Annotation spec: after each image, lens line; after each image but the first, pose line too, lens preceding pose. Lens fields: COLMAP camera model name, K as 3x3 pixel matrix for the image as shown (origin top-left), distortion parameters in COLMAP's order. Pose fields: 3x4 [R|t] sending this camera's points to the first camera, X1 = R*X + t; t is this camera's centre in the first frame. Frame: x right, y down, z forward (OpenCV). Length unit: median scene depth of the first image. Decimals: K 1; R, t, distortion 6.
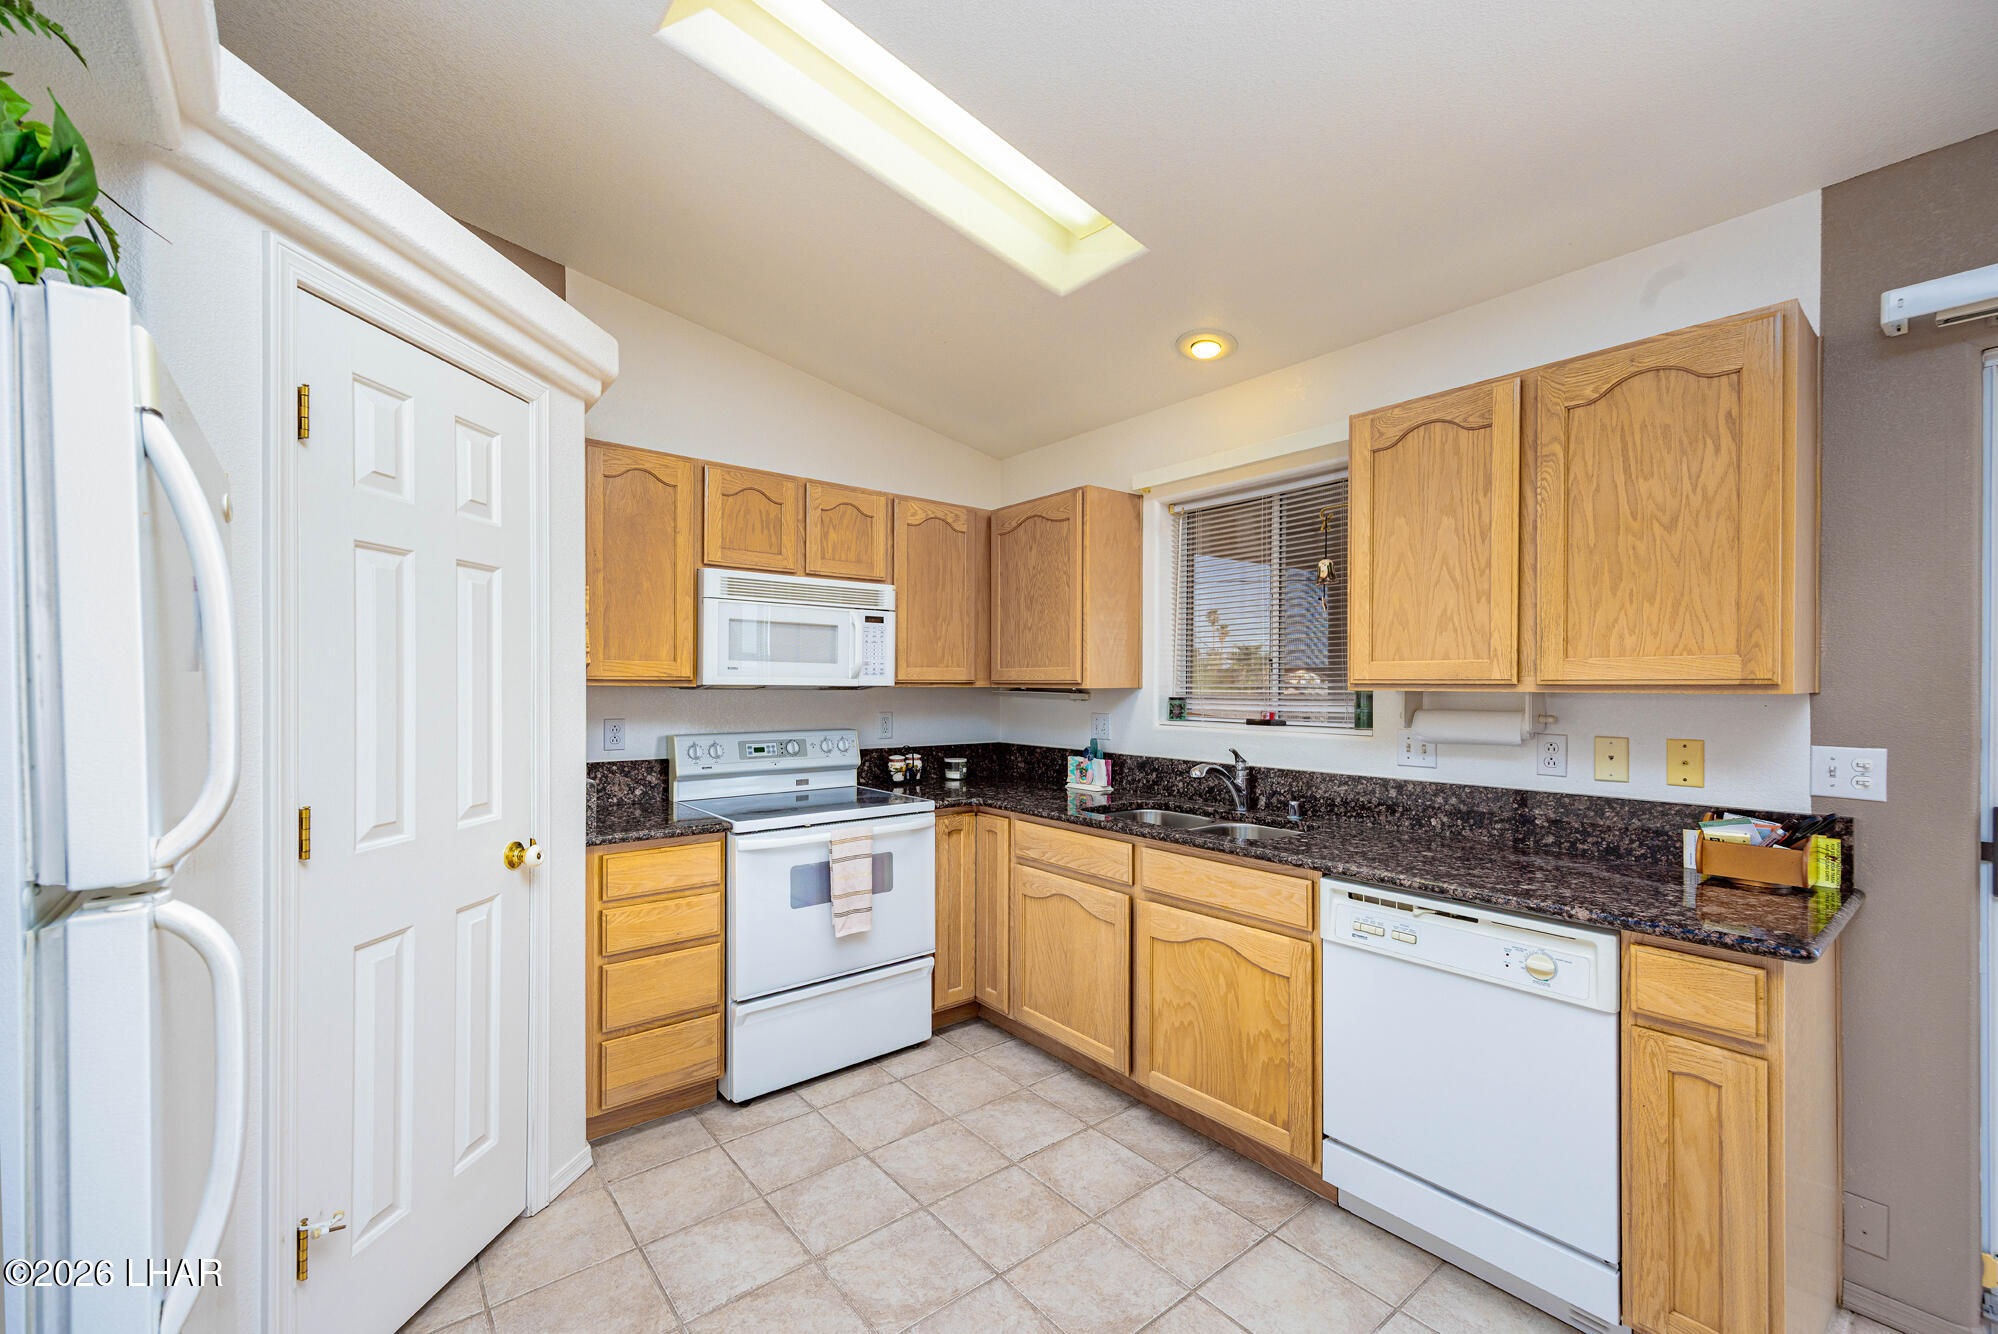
lens RADIAL K [[815.0, 0, 1003.1], [0, 815.0, 696.8], [0, 0, 1]] dist [-0.000041, 0.000063]
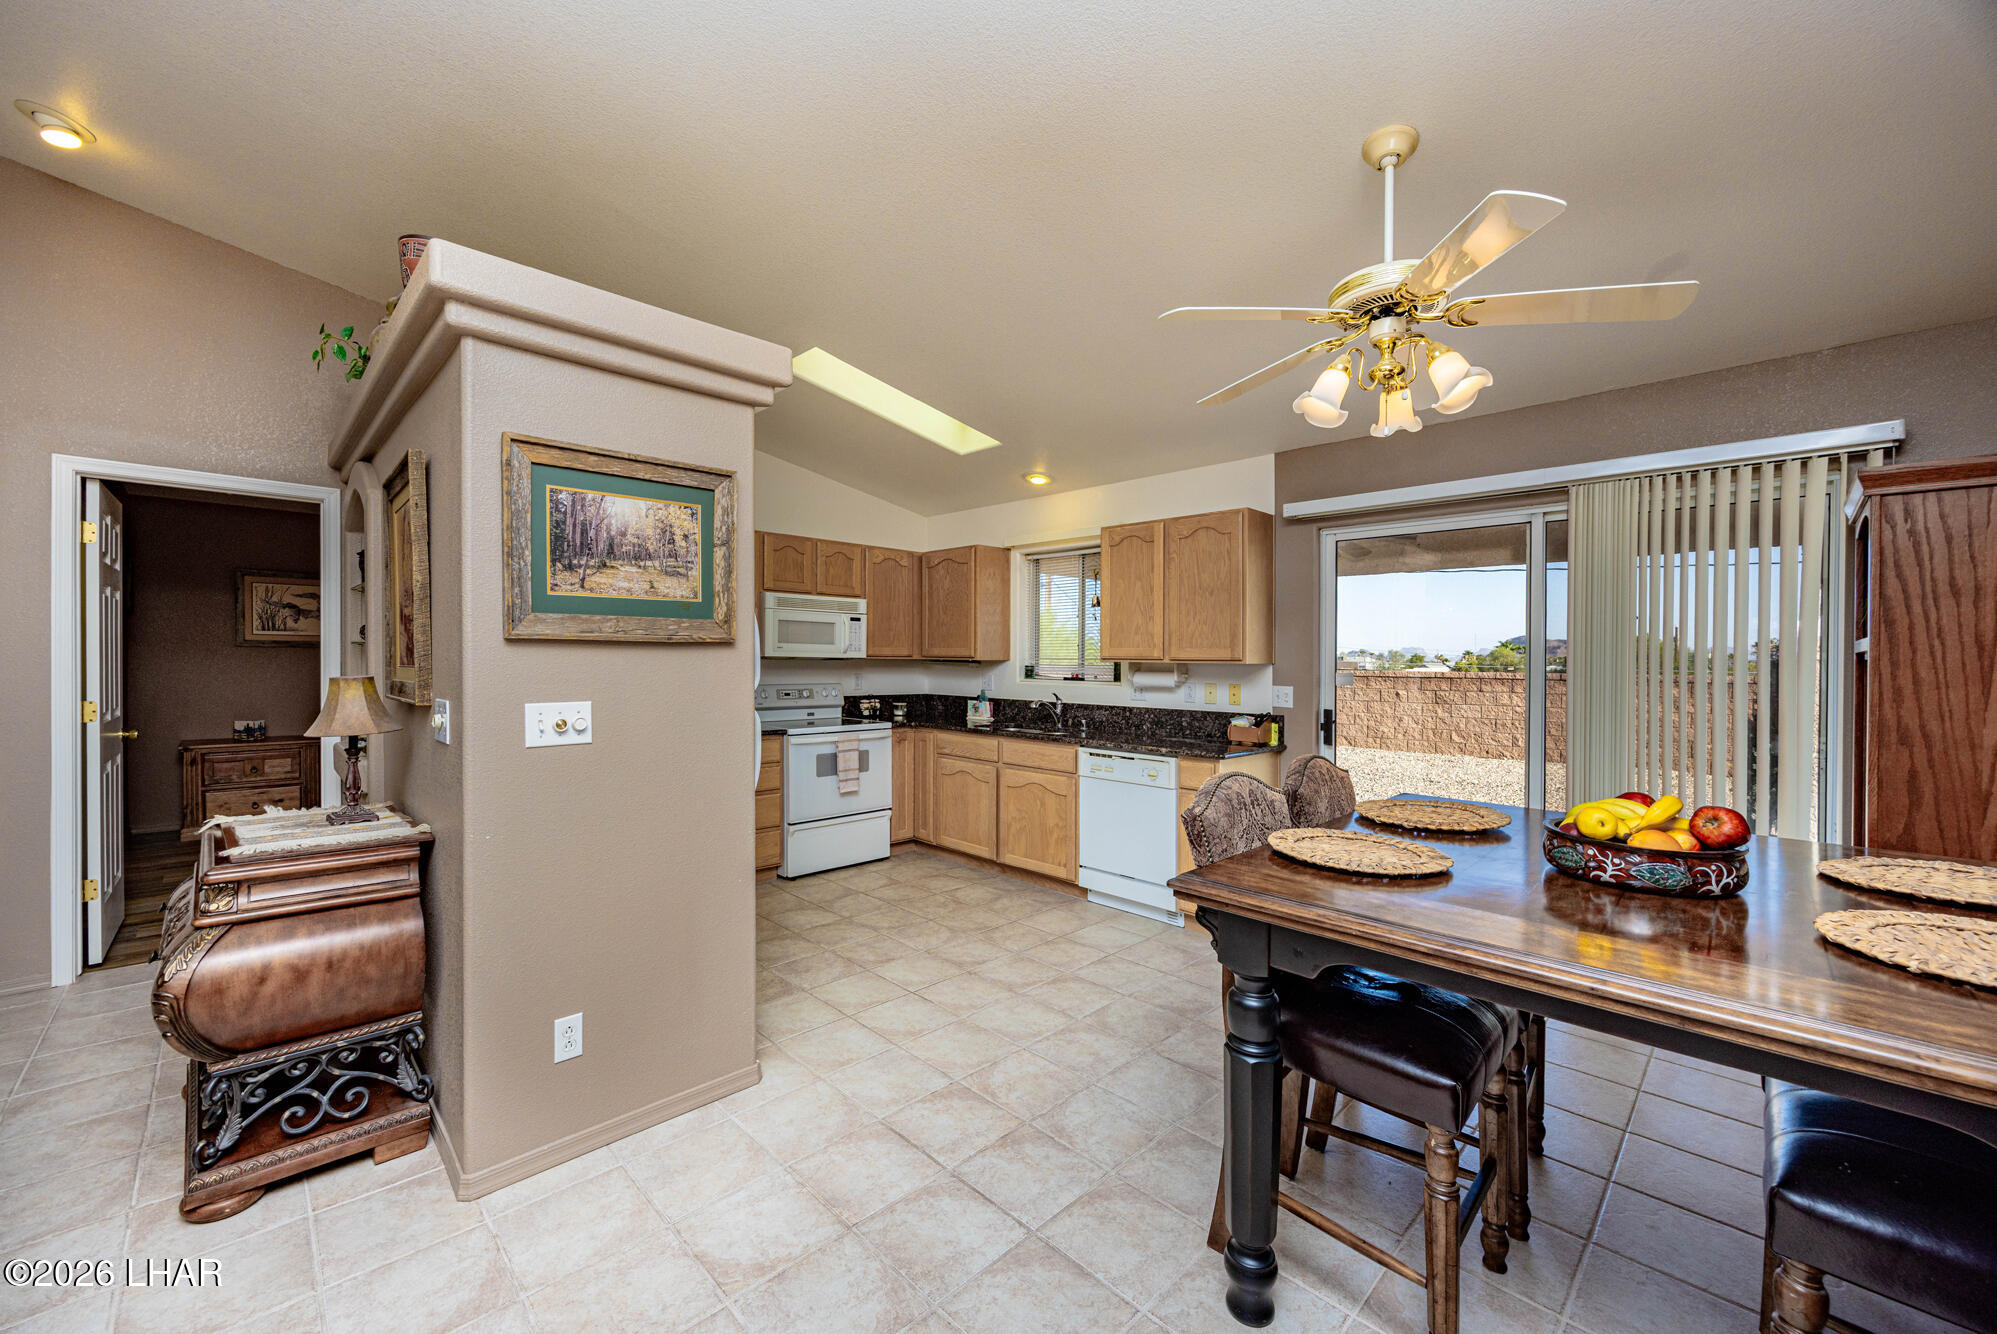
lens RADIAL K [[768.3, 0, 1000.0], [0, 768.3, 707.3], [0, 0, 1]] dist [-0.000929, -0.000024]
pose [[0.994904, -0.000546, 0.100826, -0.018316], [-0.004519, 0.998739, 0.049994, 0.009388], [-0.100726, -0.050195, 0.993647, -0.730994]]
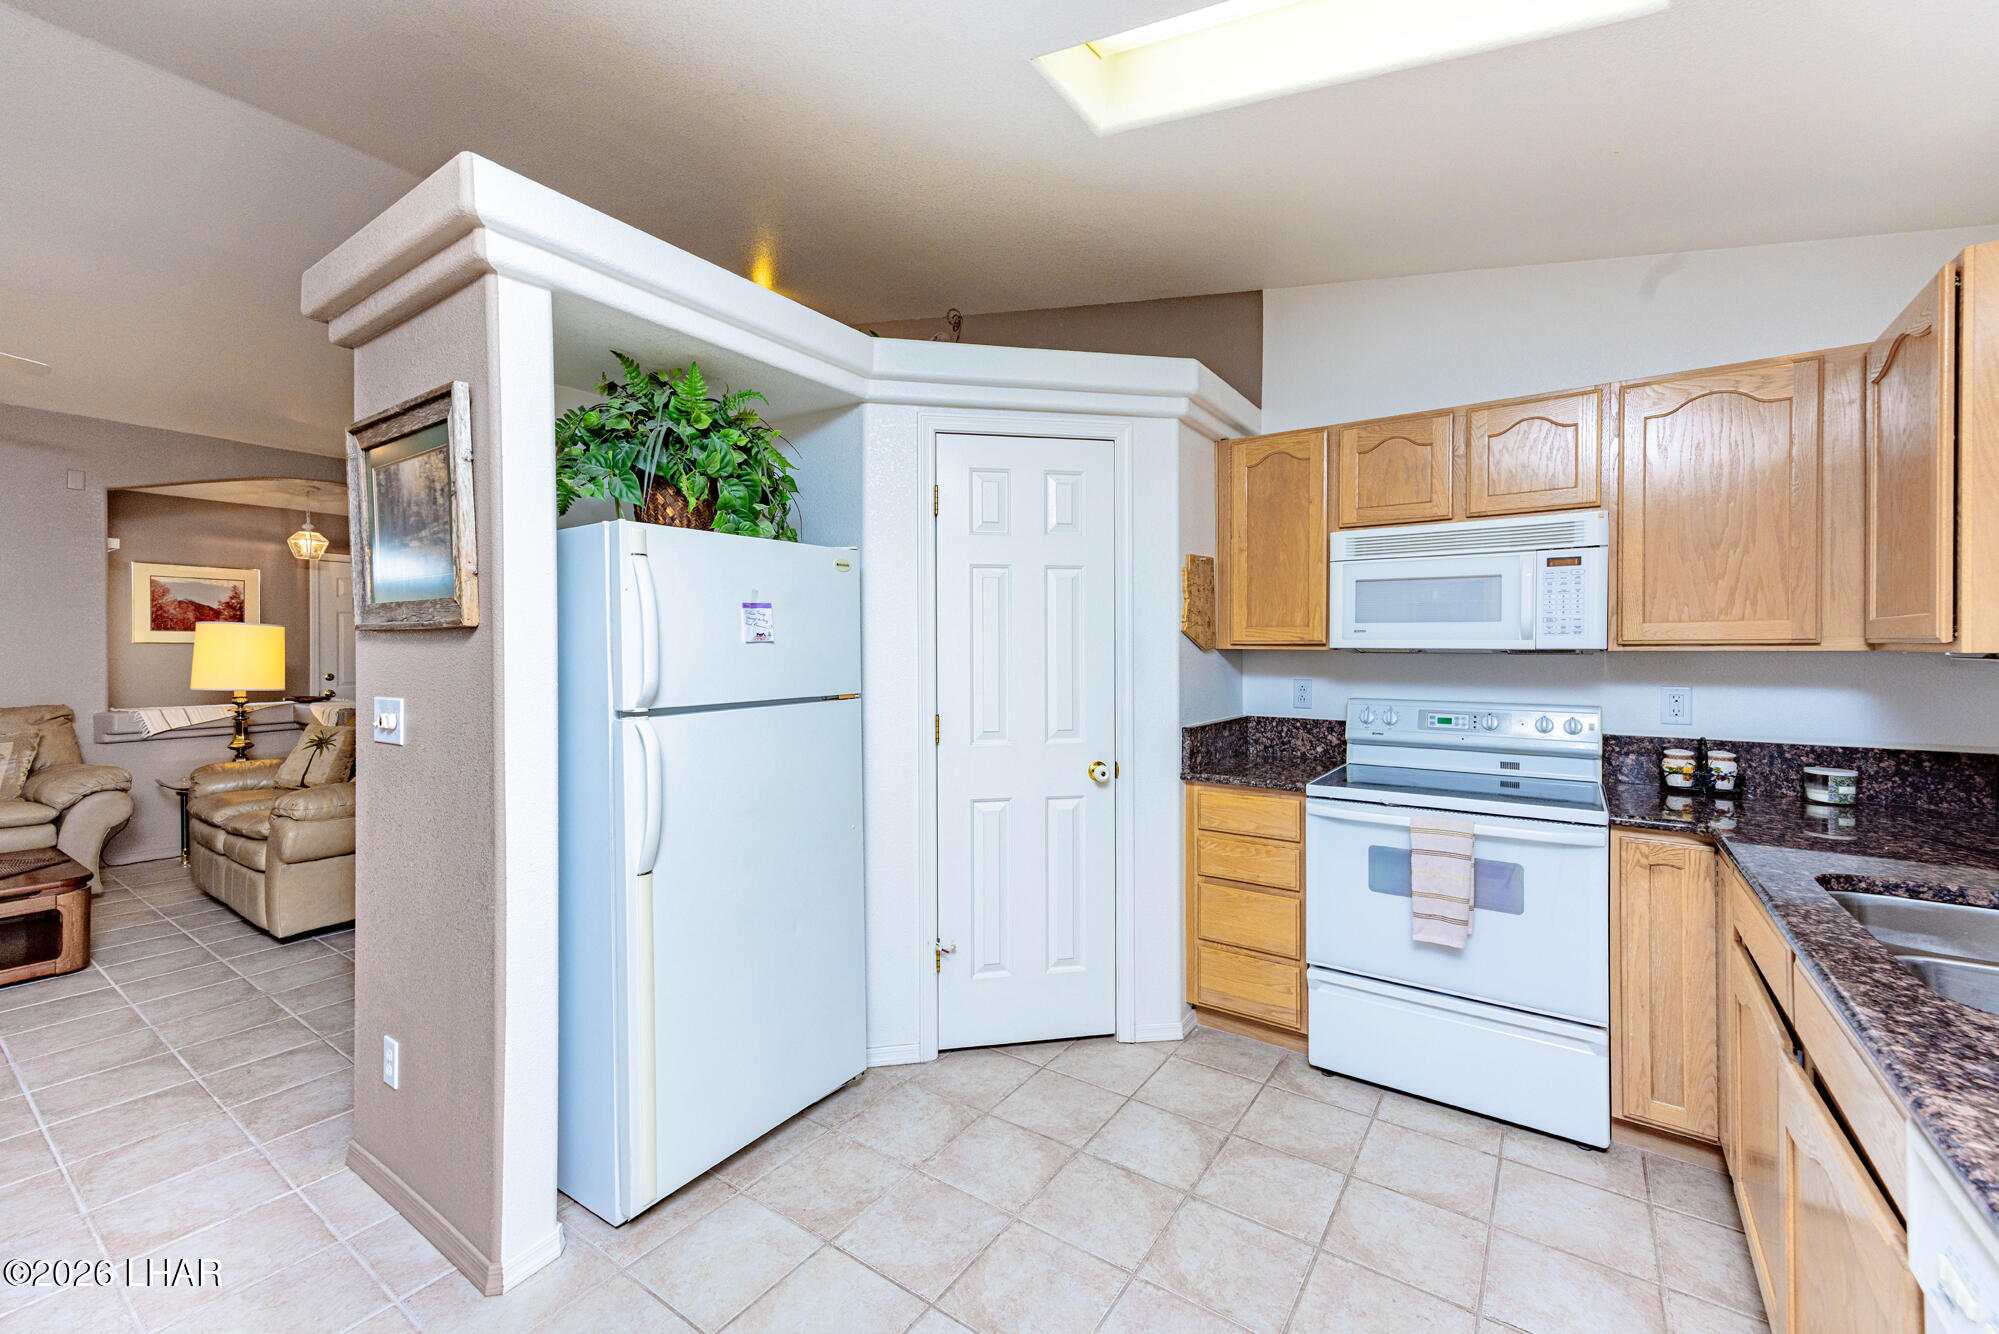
lens RADIAL K [[810.1, 0, 999.5], [0, 810.1, 667.0], [0, 0, 1]] dist [0.013375, 0.000081]
pose [[0.270774, 0.018534, -0.962465, 0.475303], [-0.011535, 0.999805, 0.016008, -0.003033], [0.962574, 0.006768, 0.270935, 0.320347]]
